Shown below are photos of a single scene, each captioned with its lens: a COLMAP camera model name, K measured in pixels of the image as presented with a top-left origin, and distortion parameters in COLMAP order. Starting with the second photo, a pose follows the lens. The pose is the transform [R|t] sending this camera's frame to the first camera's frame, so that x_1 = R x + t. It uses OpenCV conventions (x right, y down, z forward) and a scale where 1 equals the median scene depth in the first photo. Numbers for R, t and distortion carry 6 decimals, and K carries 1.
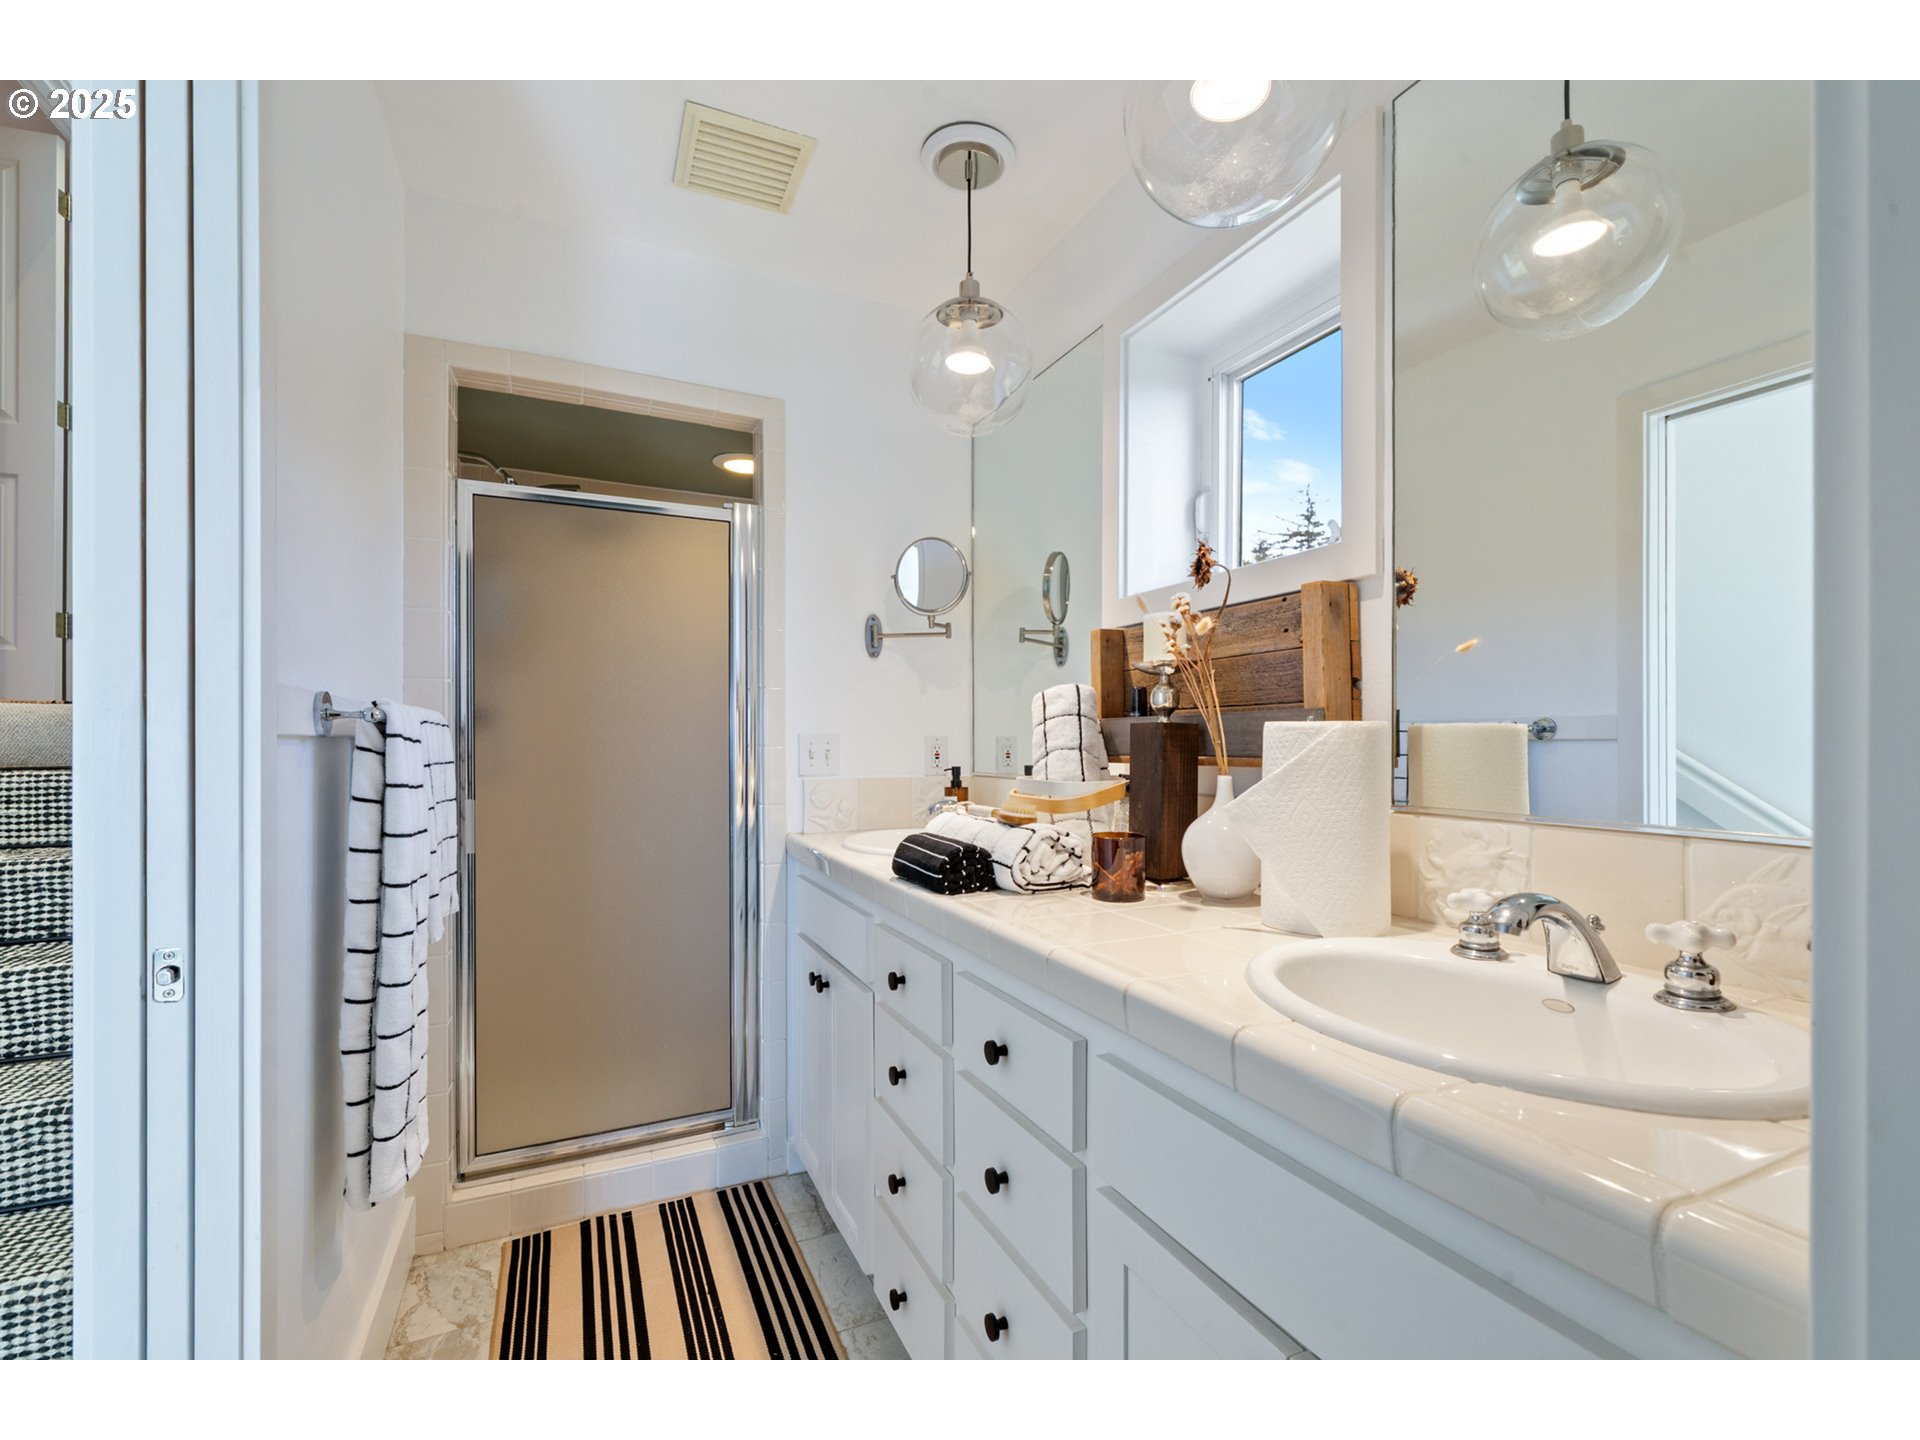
lens RADIAL K [[841.5, 0, 952.7], [0, 841.5, 732.7], [0, 0, 1]] dist [0.002718, 0.000152]
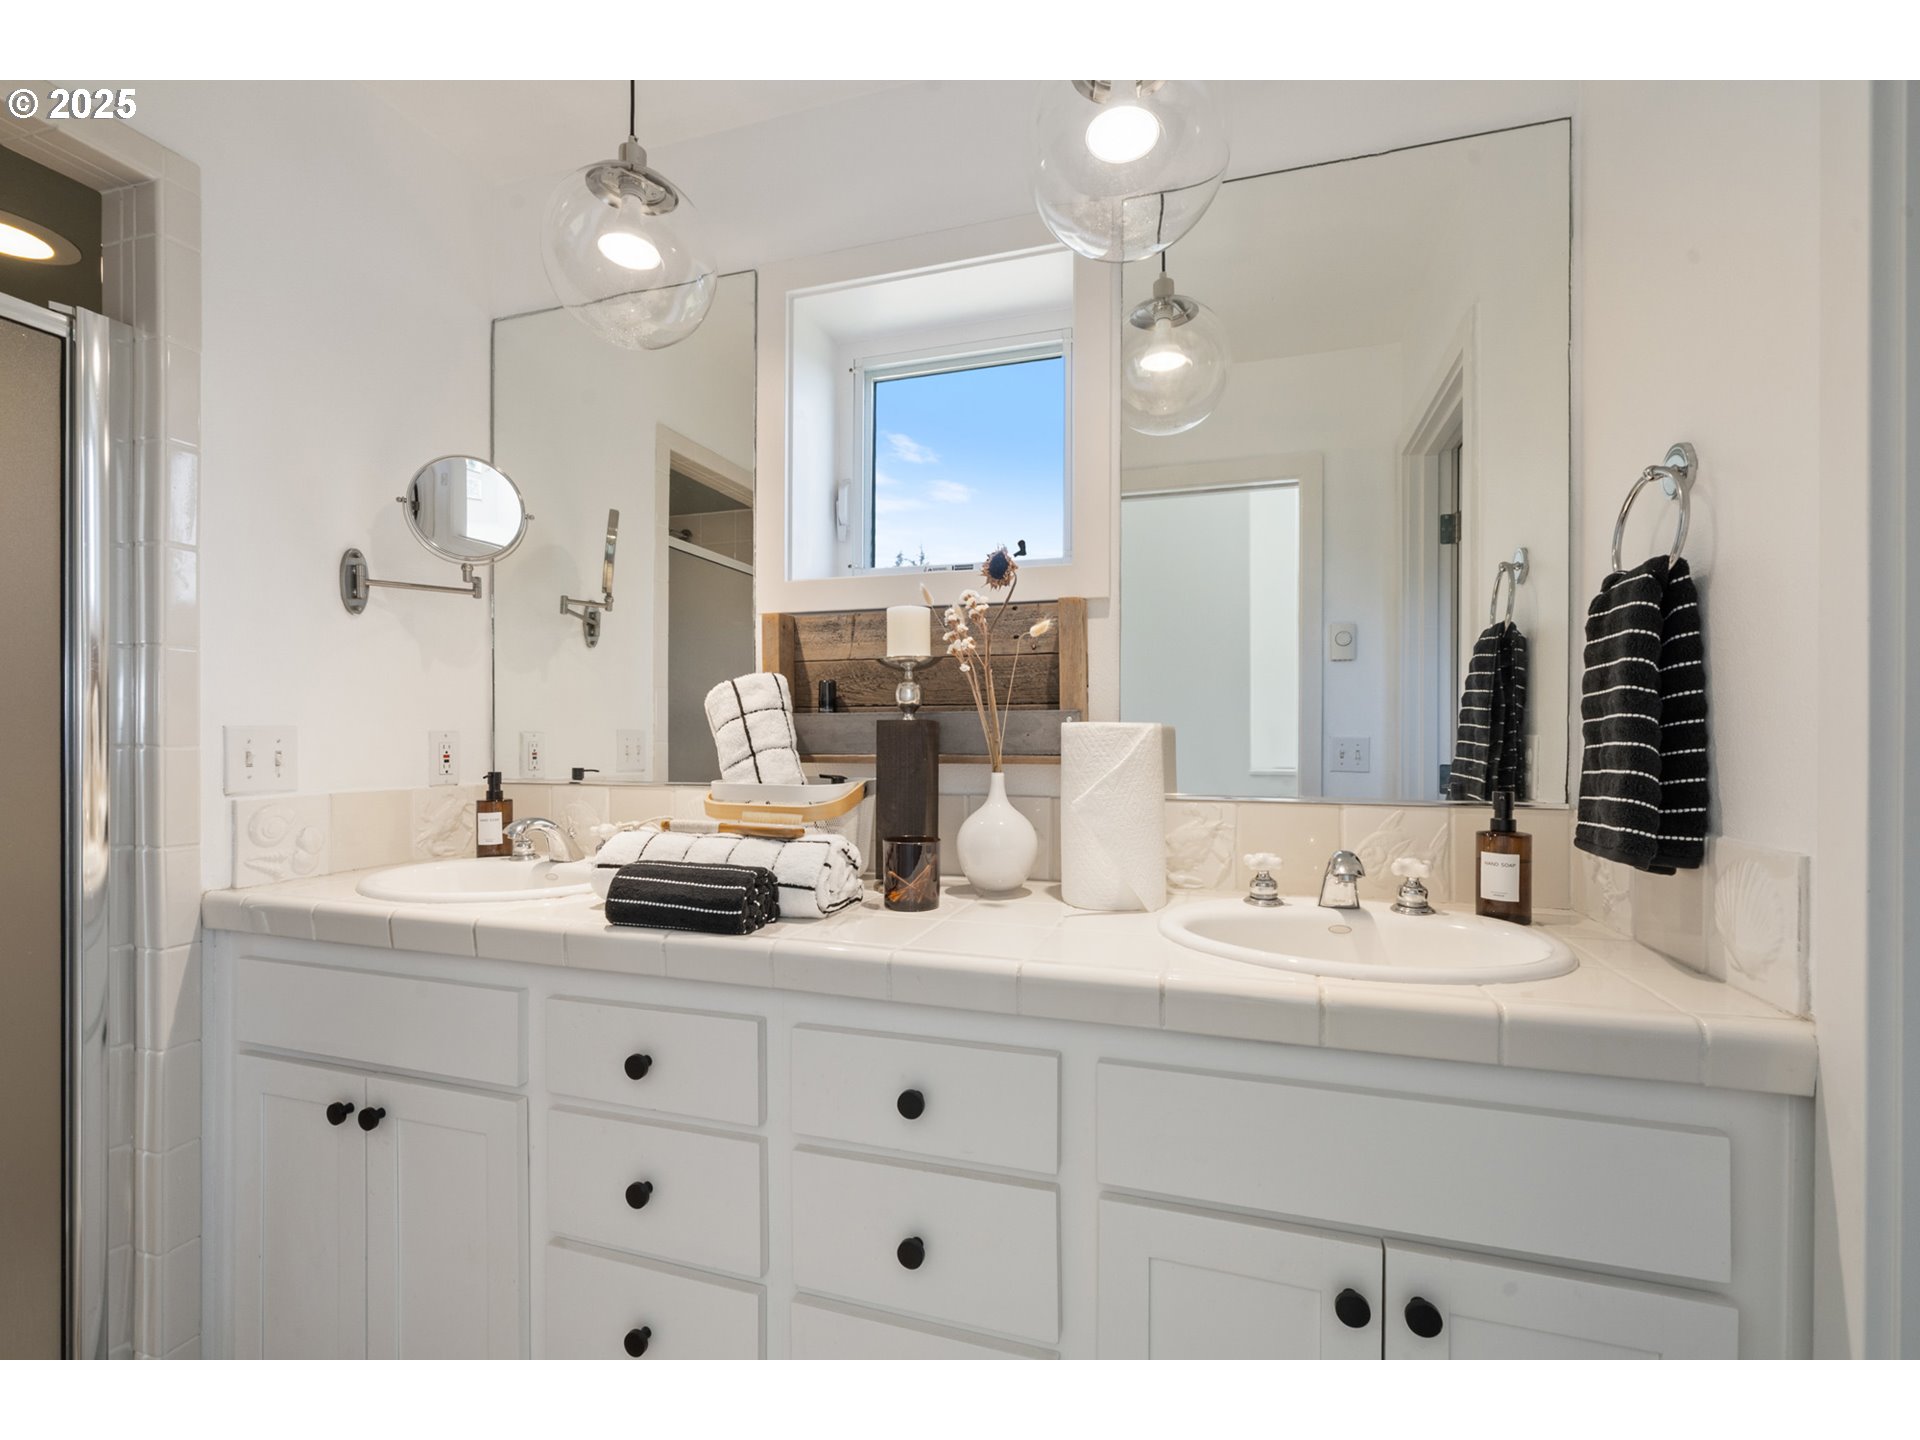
lens RADIAL K [[850.8, 0, 962.3], [0, 850.8, 731.9], [0, 0, 1]] dist [-0.000449, -0.000313]
pose [[0.673129, 0.006220, 0.739499, -0.394655], [-0.009600, 0.999954, 0.000328, 0.000826], [-0.739462, -0.007320, 0.673158, 0.270100]]
